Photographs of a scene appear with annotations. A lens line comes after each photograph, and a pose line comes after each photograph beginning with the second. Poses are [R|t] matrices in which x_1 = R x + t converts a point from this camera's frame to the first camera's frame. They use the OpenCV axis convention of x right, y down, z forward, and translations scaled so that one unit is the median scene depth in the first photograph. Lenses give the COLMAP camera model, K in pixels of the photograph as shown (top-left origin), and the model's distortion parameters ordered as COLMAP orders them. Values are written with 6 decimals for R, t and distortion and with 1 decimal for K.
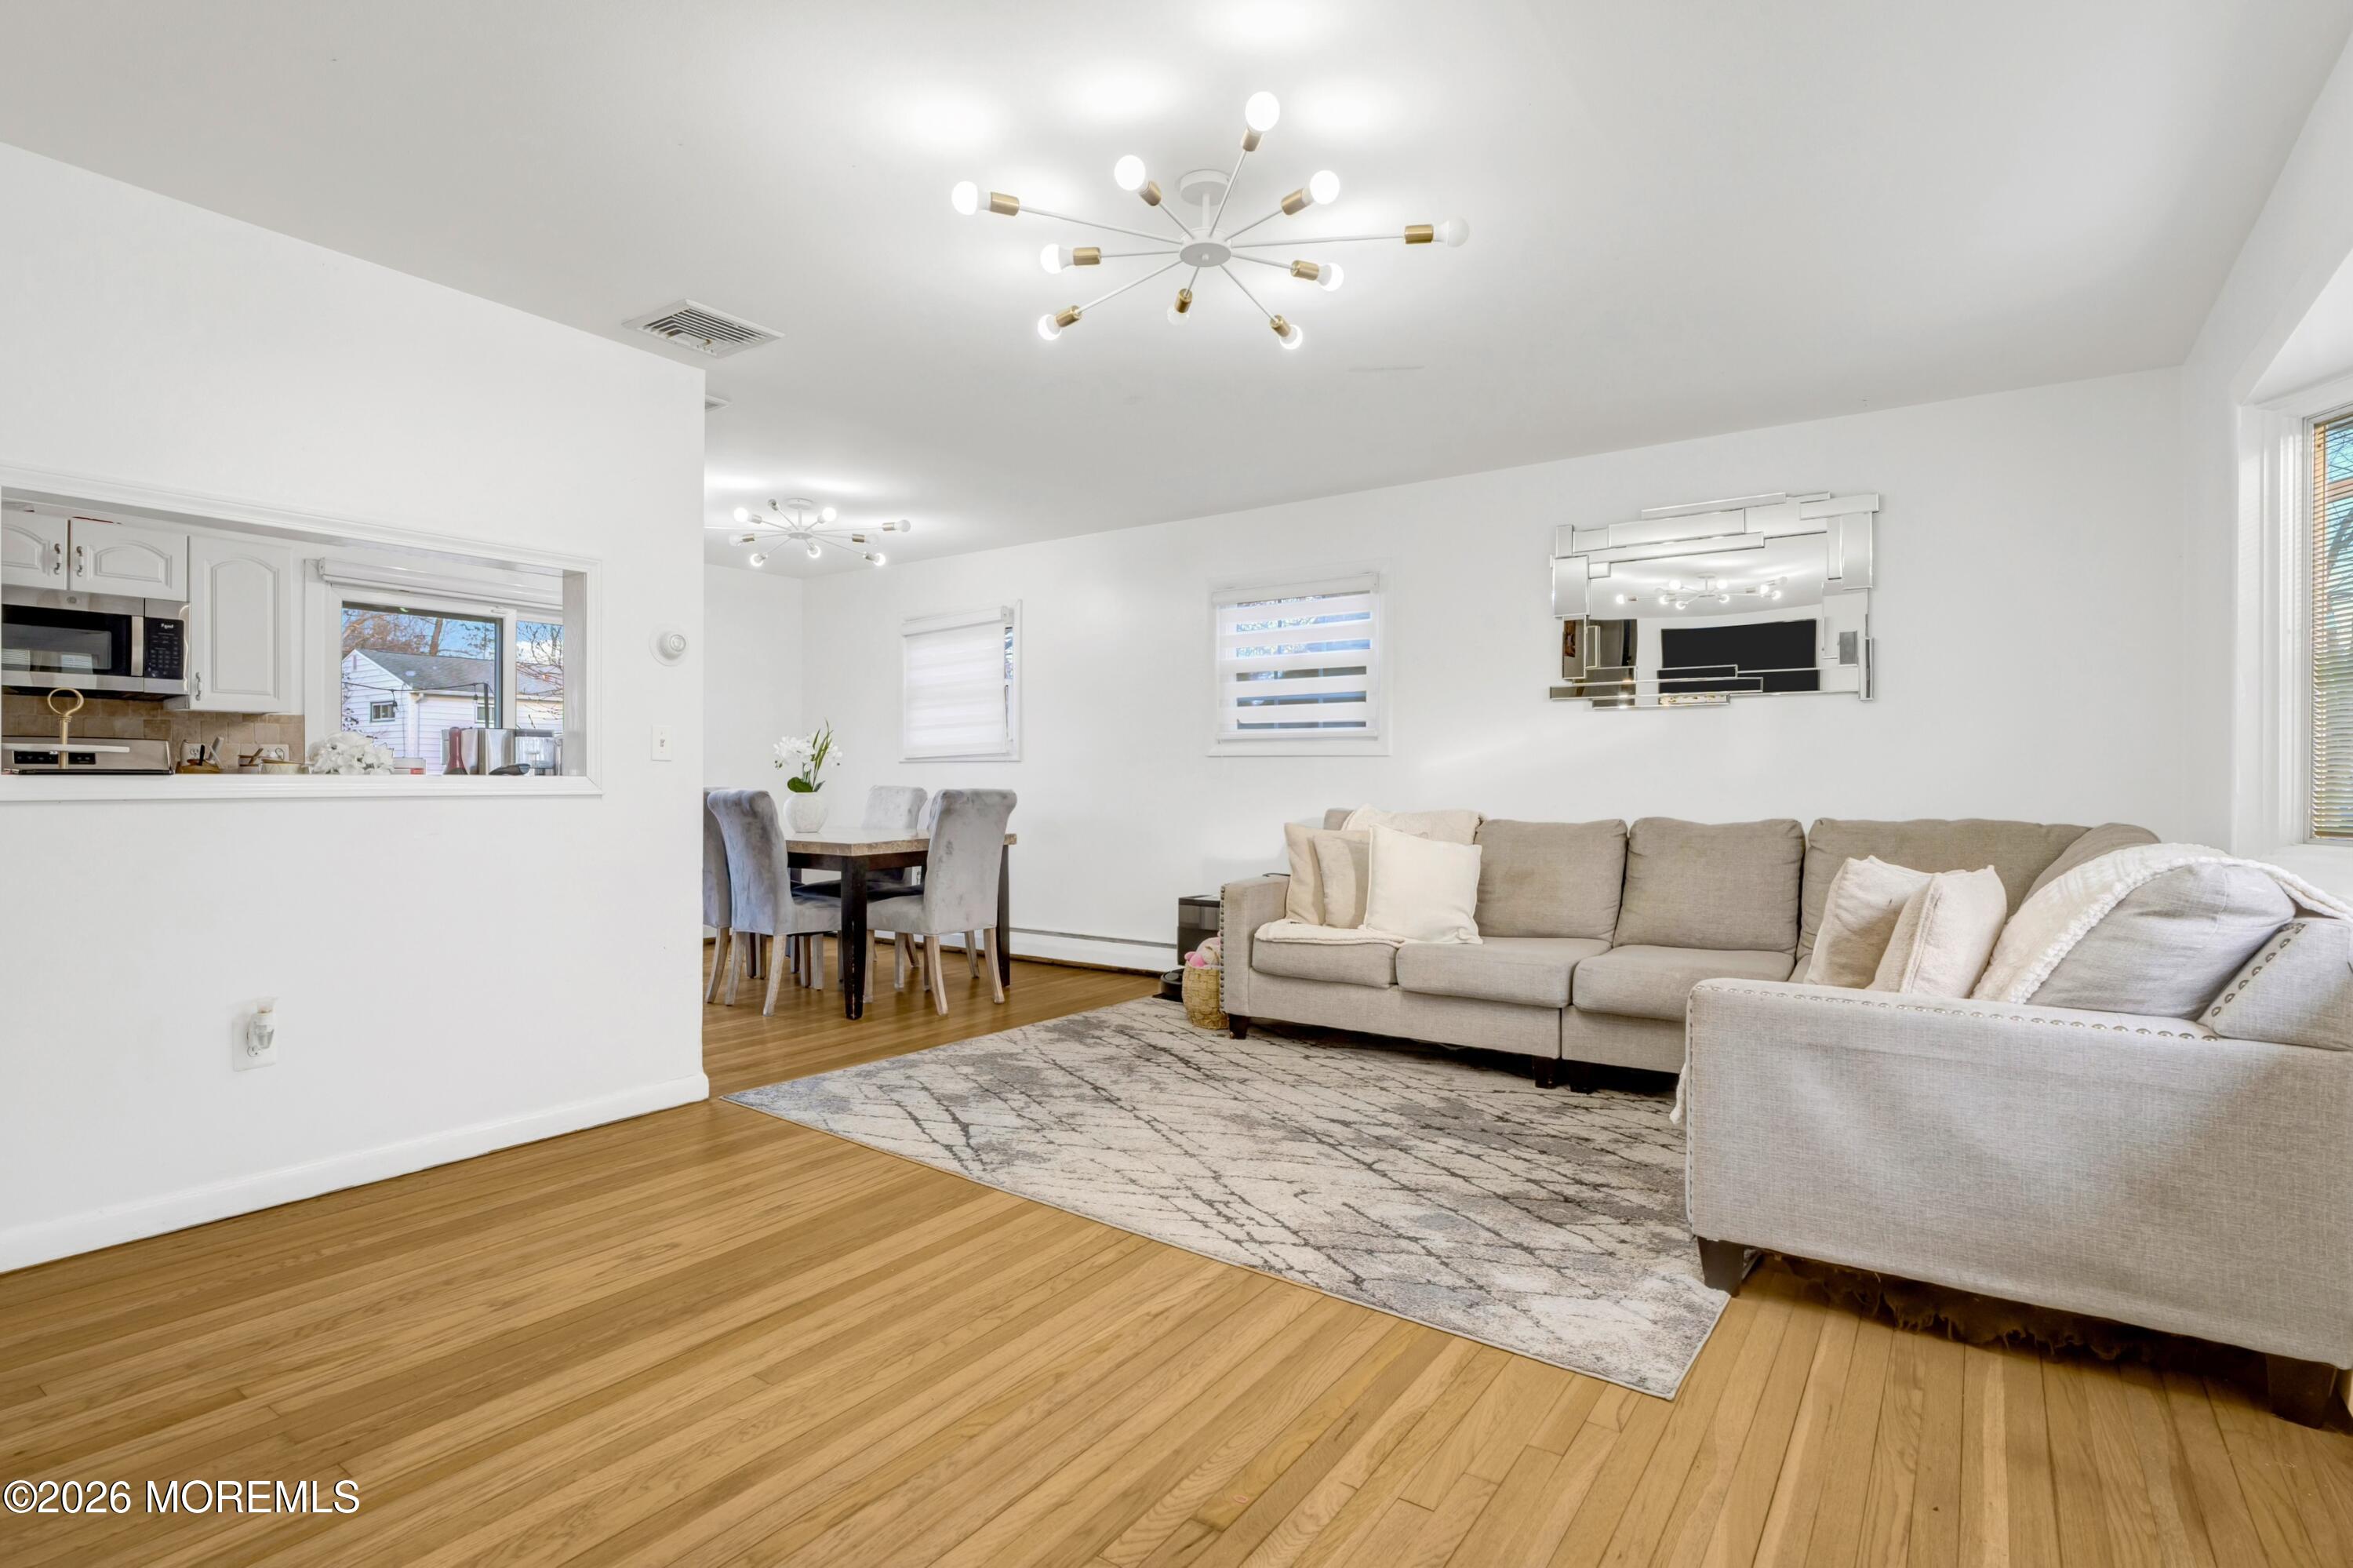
lens RADIAL K [[1147.0, 0, 1142.3], [0, 1147.0, 781.7], [0, 0, 1]] dist [0.000514, 0.000338]
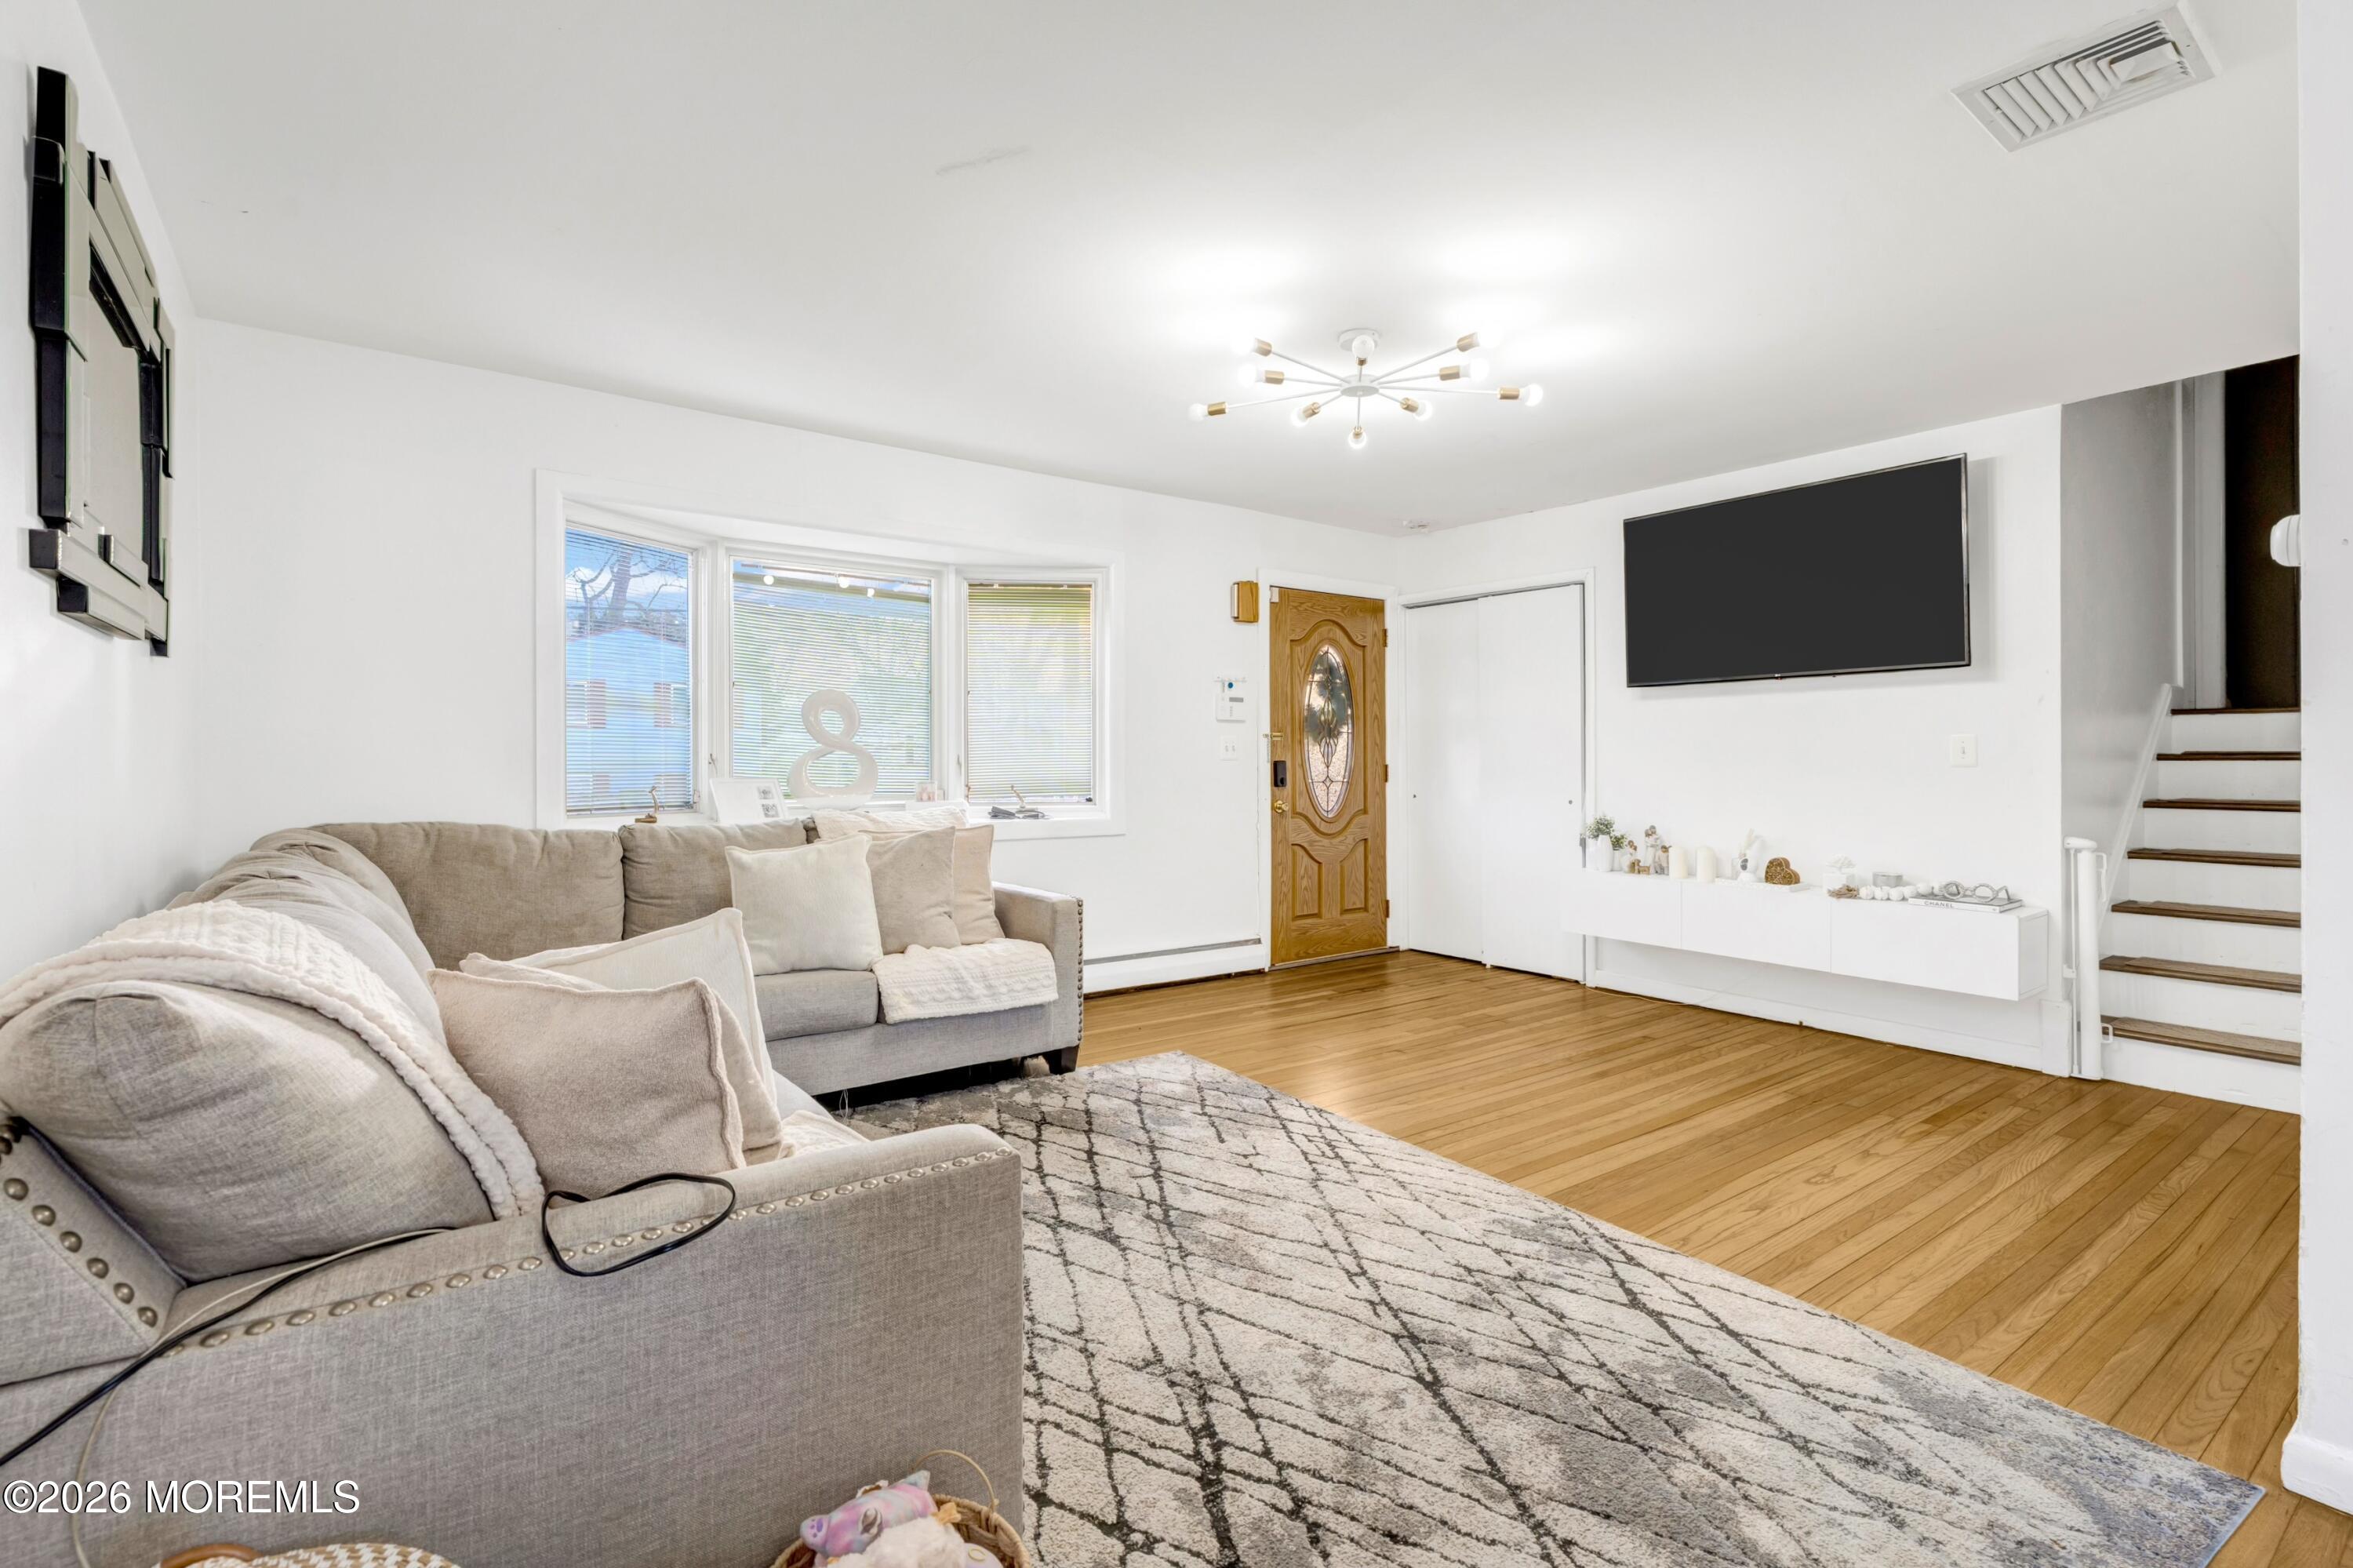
lens RADIAL K [[1089.0, 0, 1166.2], [0, 1089.0, 753.3], [0, 0, 1]] dist [-0.000862, 0.000776]
pose [[-0.956322, -0.005133, 0.292272, -0.073748], [-0.005147, 0.999986, 0.000721, -0.025180], [-0.292271, -0.000815, -0.956335, 1.666261]]
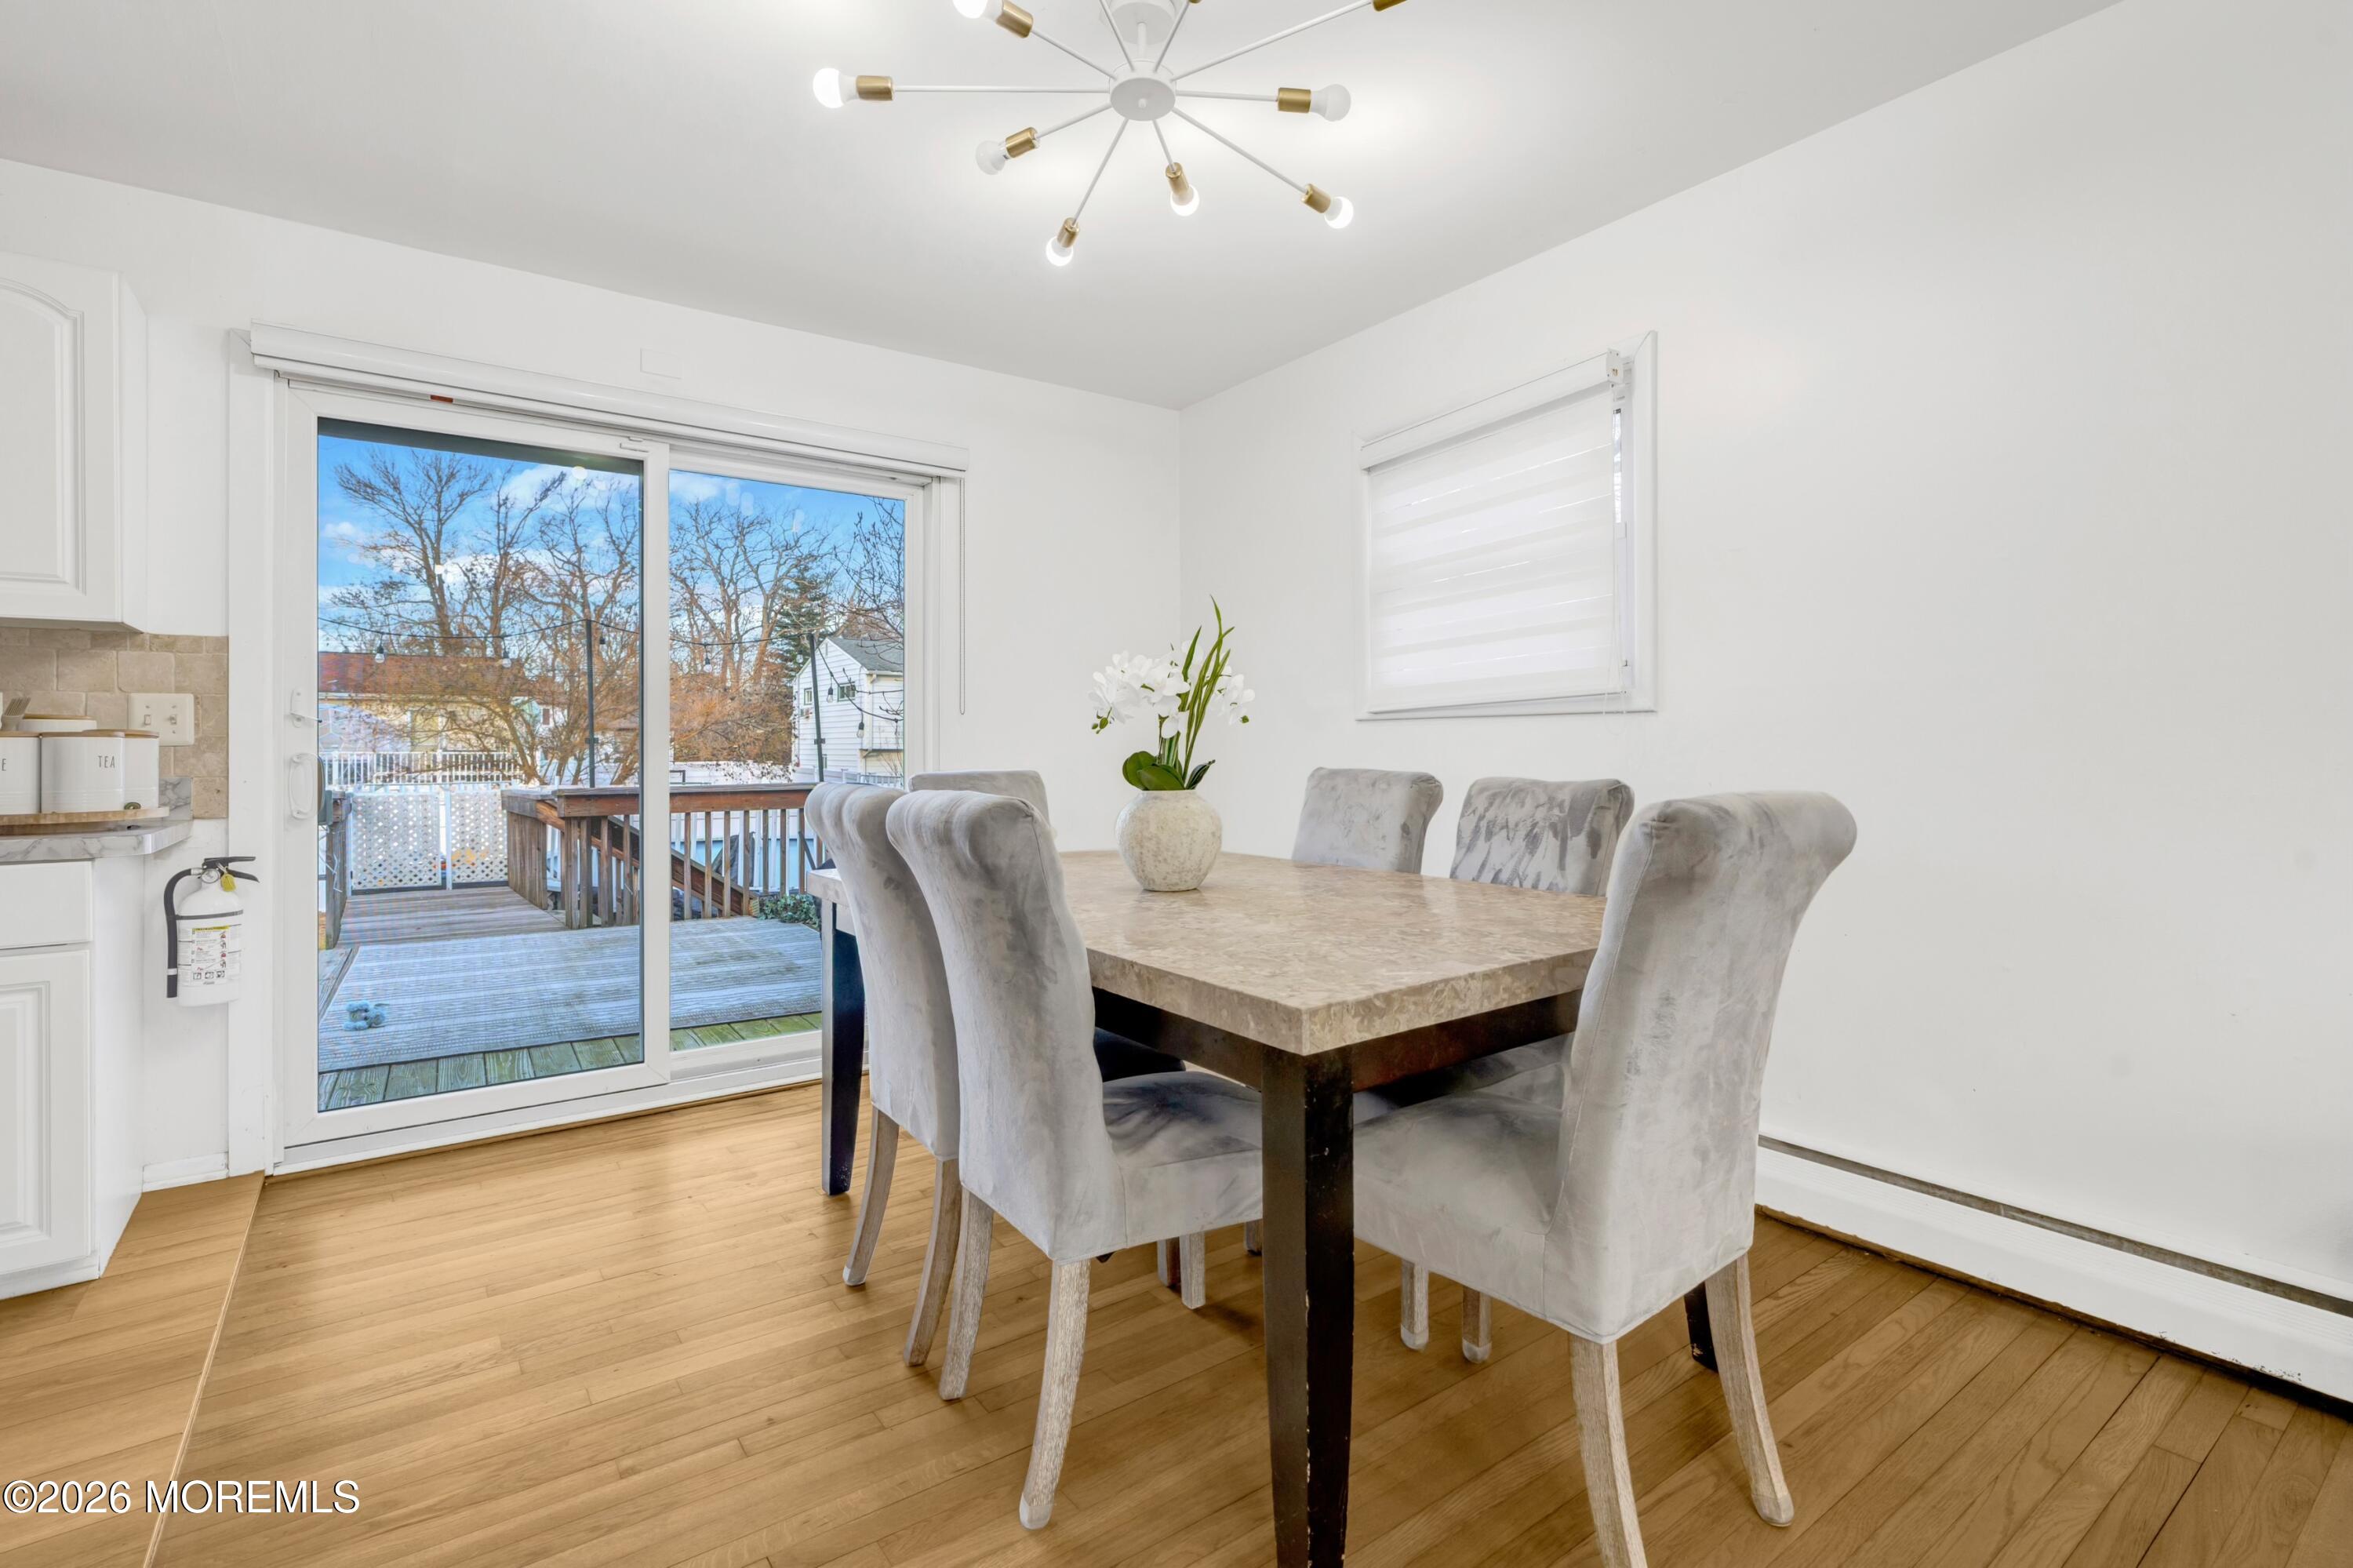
lens RADIAL K [[1089.0, 0, 1166.2], [0, 1089.0, 753.3], [0, 0, 1]] dist [-0.000862, 0.000776]
pose [[0.948120, -0.004341, -0.317883, -0.286339], [0.004949, 0.999987, 0.001106, -0.006705], [0.317874, -0.002622, 0.948129, 1.059004]]
